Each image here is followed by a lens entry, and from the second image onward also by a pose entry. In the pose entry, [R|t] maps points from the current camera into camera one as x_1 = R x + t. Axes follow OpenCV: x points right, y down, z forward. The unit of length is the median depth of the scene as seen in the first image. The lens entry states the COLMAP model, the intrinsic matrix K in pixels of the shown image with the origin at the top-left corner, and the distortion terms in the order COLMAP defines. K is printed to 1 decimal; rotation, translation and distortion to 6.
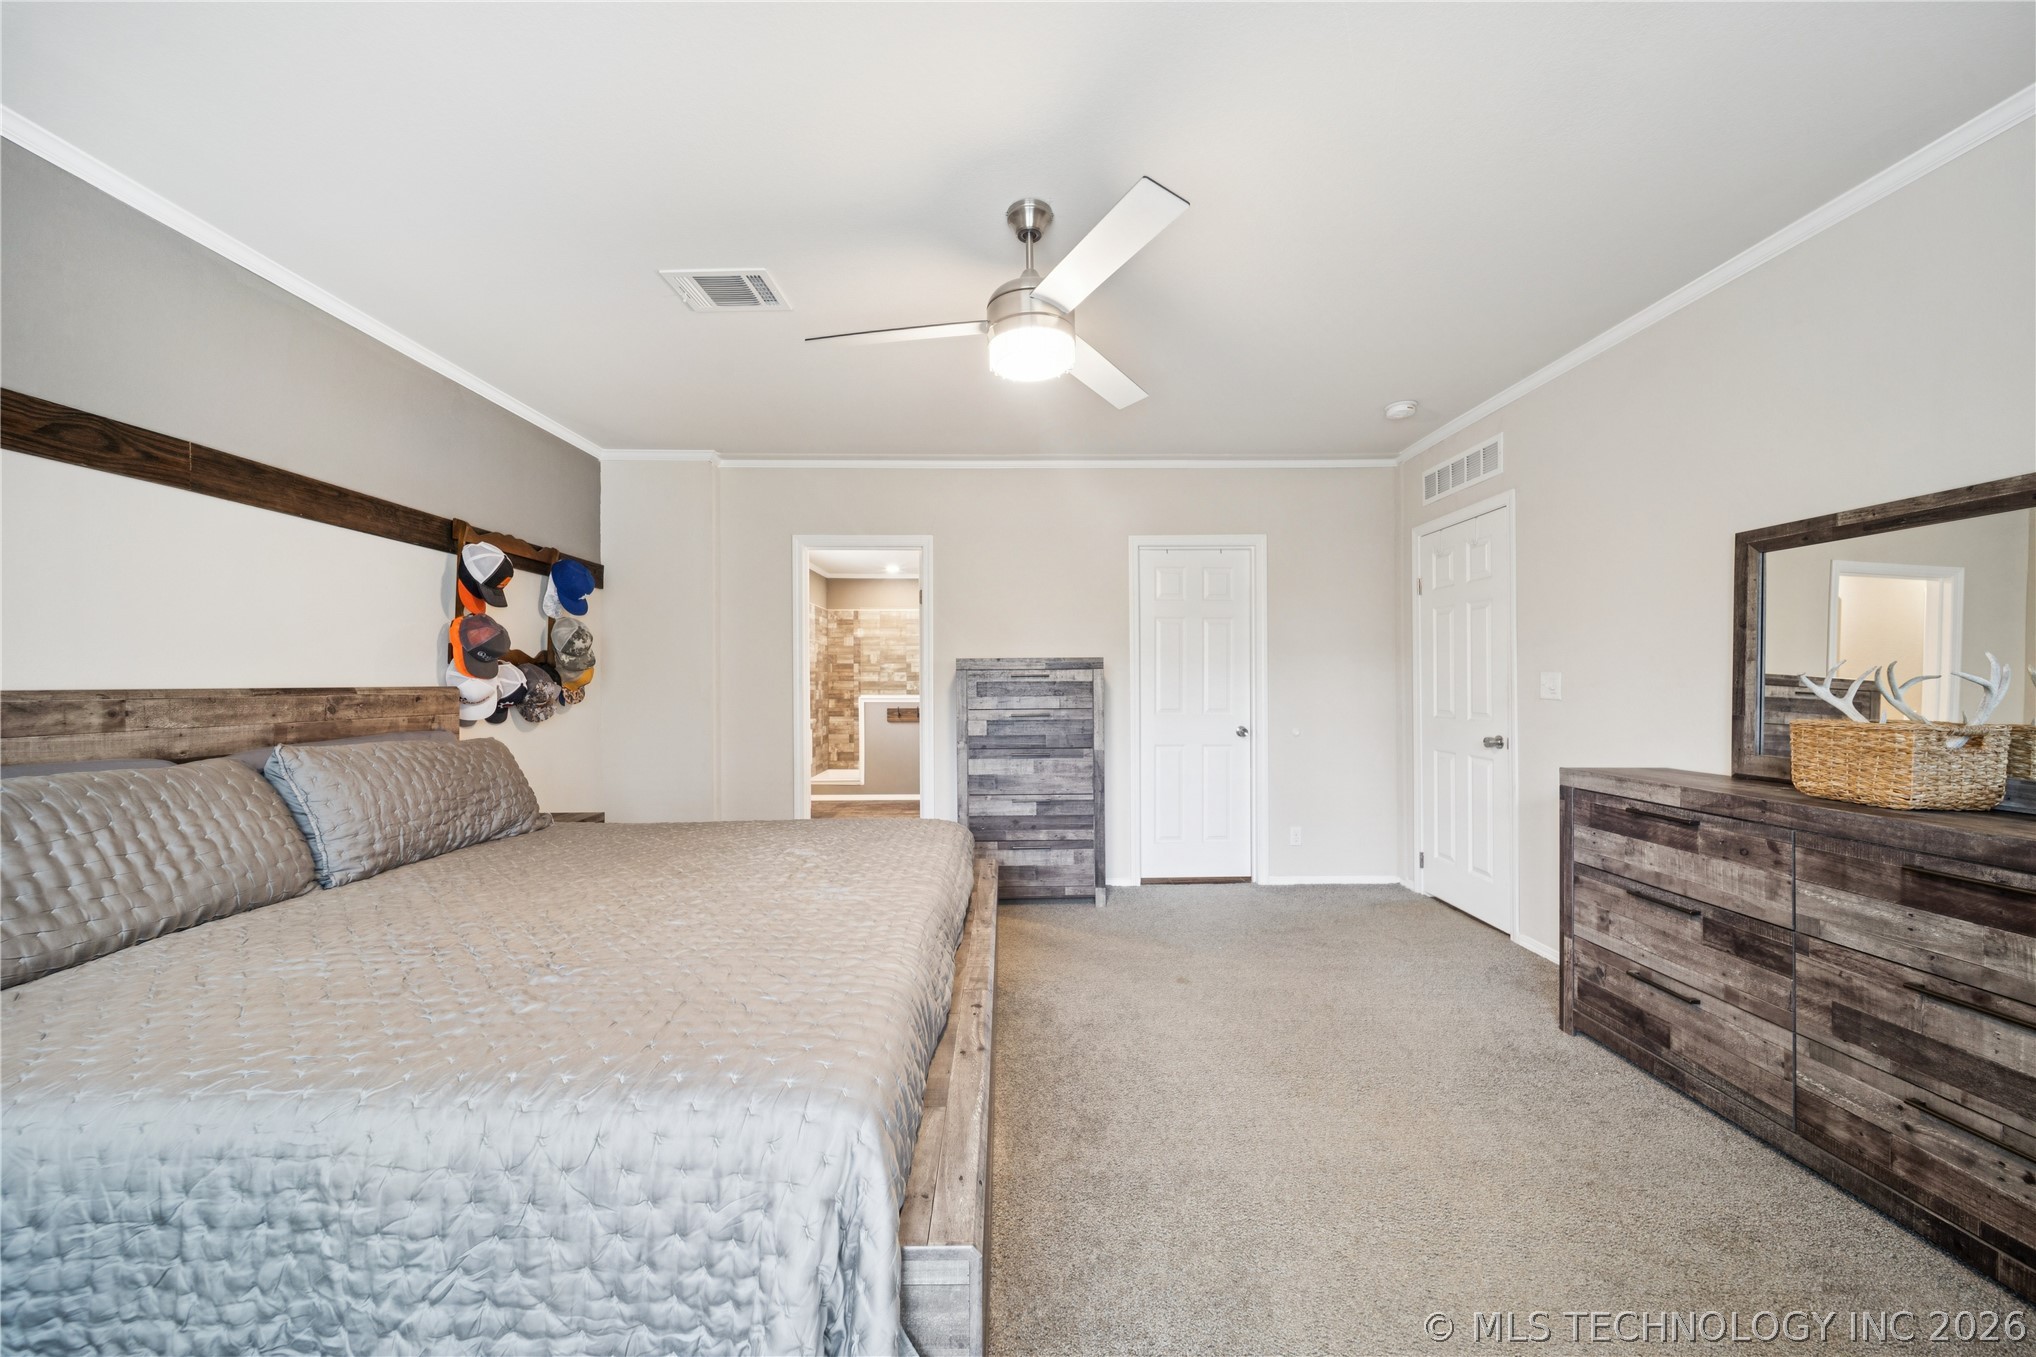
lens RADIAL K [[715.0, 0, 1019.2], [0, 715.0, 680.4], [0, 0, 1]] dist [-0.000622, -0.001269]
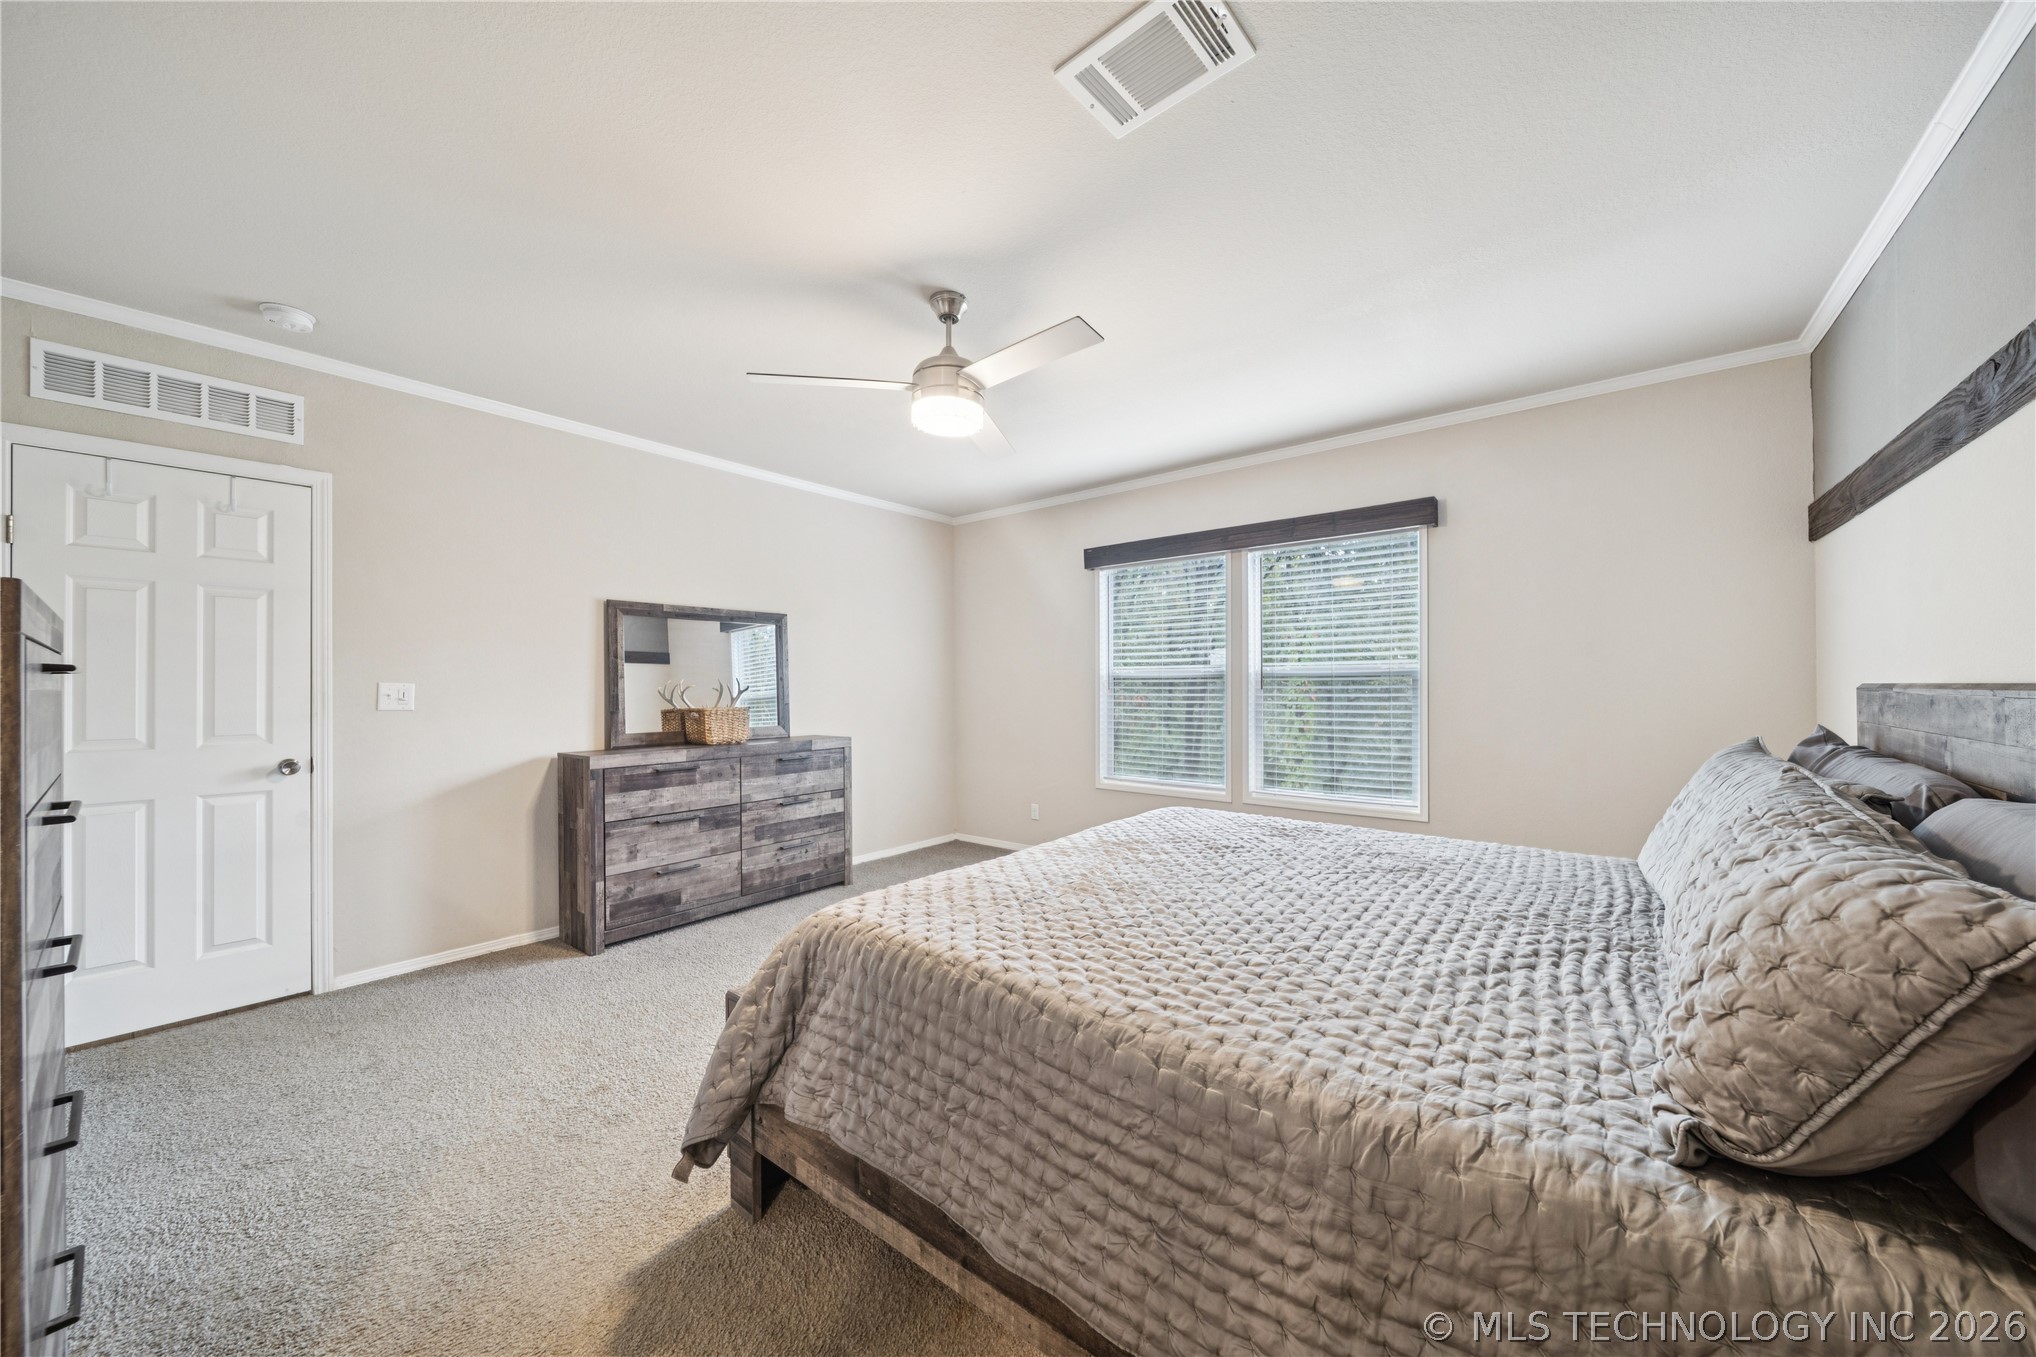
lens RADIAL K [[715.0, 0, 1019.2], [0, 715.0, 680.4], [0, 0, 1]] dist [-0.000622, -0.001269]
pose [[-0.762380, 0.014752, 0.646961, -0.829156], [0.009162, 0.999886, -0.012003, 0.007103], [-0.647065, -0.003223, -0.762428, 1.786583]]
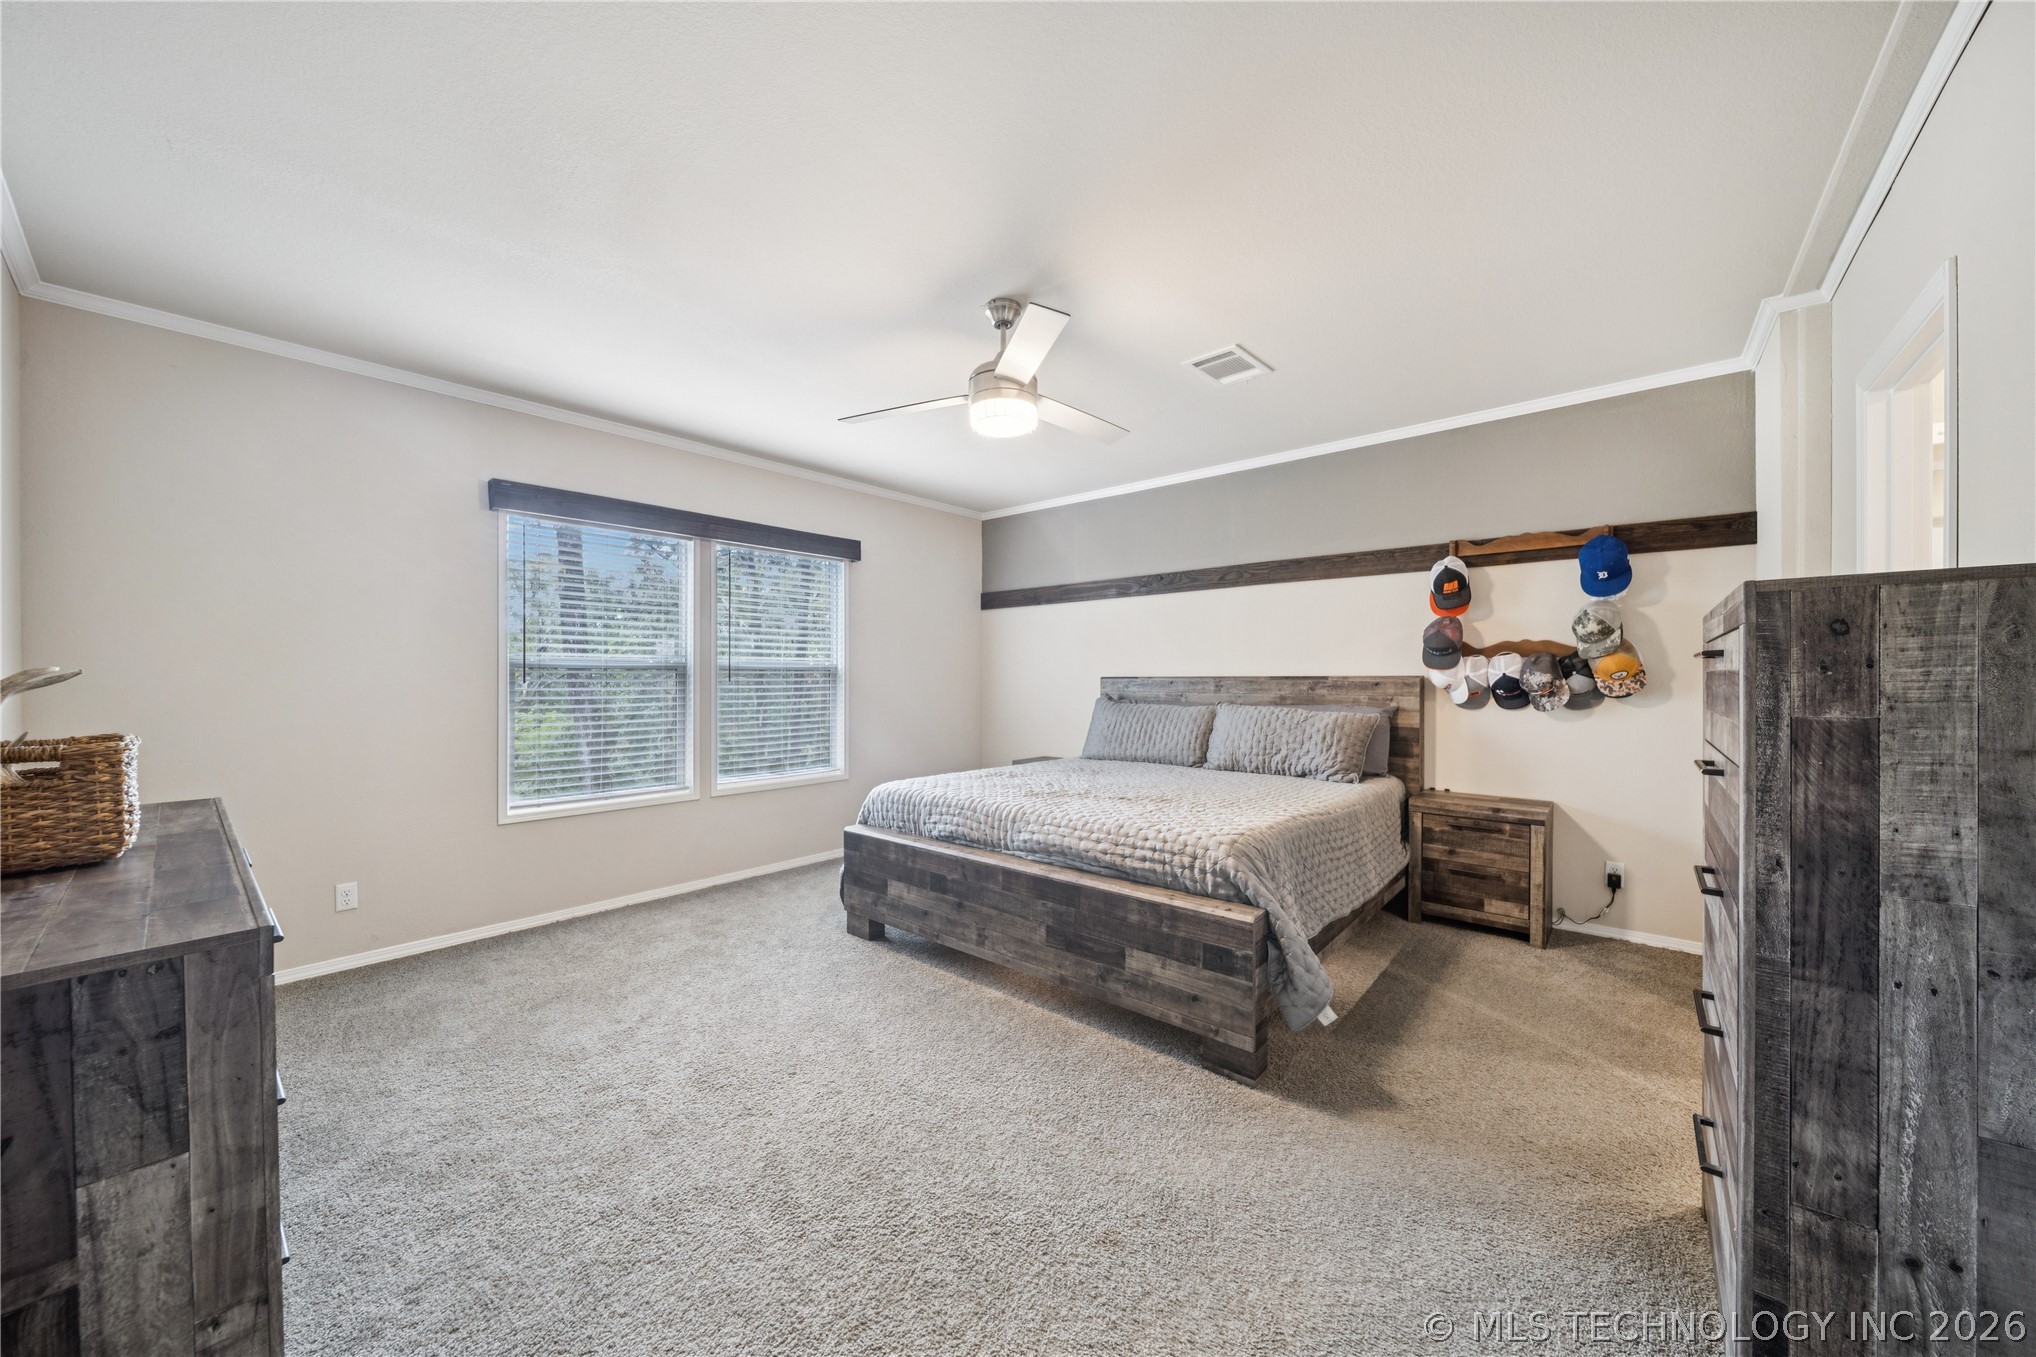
lens RADIAL K [[715.0, 0, 1019.2], [0, 715.0, 680.4], [0, 0, 1]] dist [-0.000622, -0.001269]
pose [[-0.666551, 0.010764, -0.745382, 0.903461], [0.007581, 0.999942, 0.007661, 0.001847], [0.745421, -0.000544, -0.666594, 1.807157]]
